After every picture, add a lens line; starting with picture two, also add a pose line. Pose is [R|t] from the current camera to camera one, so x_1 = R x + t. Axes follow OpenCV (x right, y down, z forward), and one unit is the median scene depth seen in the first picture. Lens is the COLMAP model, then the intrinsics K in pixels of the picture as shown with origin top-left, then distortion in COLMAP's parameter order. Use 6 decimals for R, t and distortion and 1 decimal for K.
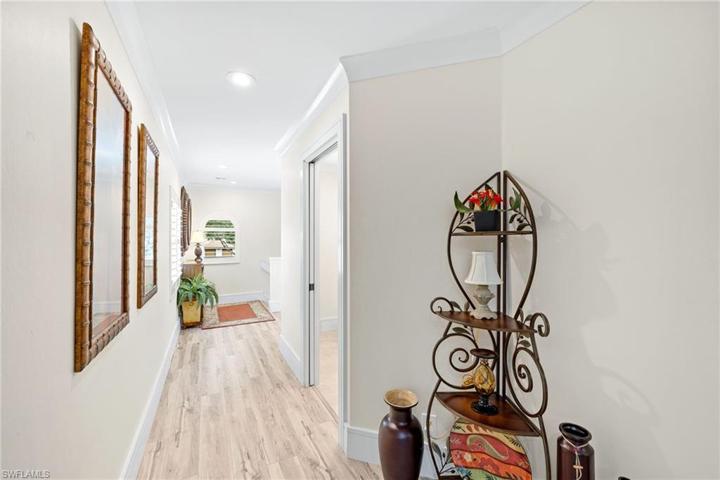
lens RADIAL K [[296.6, 0, 355.1], [0, 296.6, 236.7], [0, 0, 1]] dist [-0.001807, -0.000223]
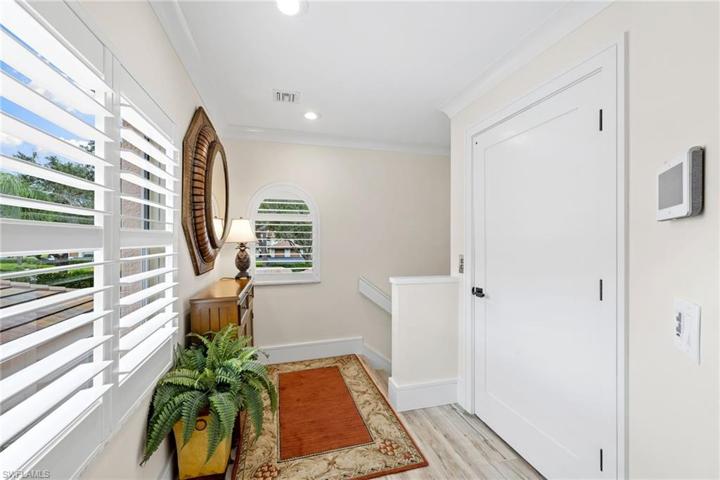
lens RADIAL K [[296.6, 0, 355.1], [0, 296.6, 236.7], [0, 0, 1]] dist [-0.001807, -0.000223]
pose [[0.978611, 0.000140, -0.205721, -0.241651], [-0.000696, 0.999996, -0.002628, 0.010766], [0.205720, 0.002715, 0.978607, 0.547806]]
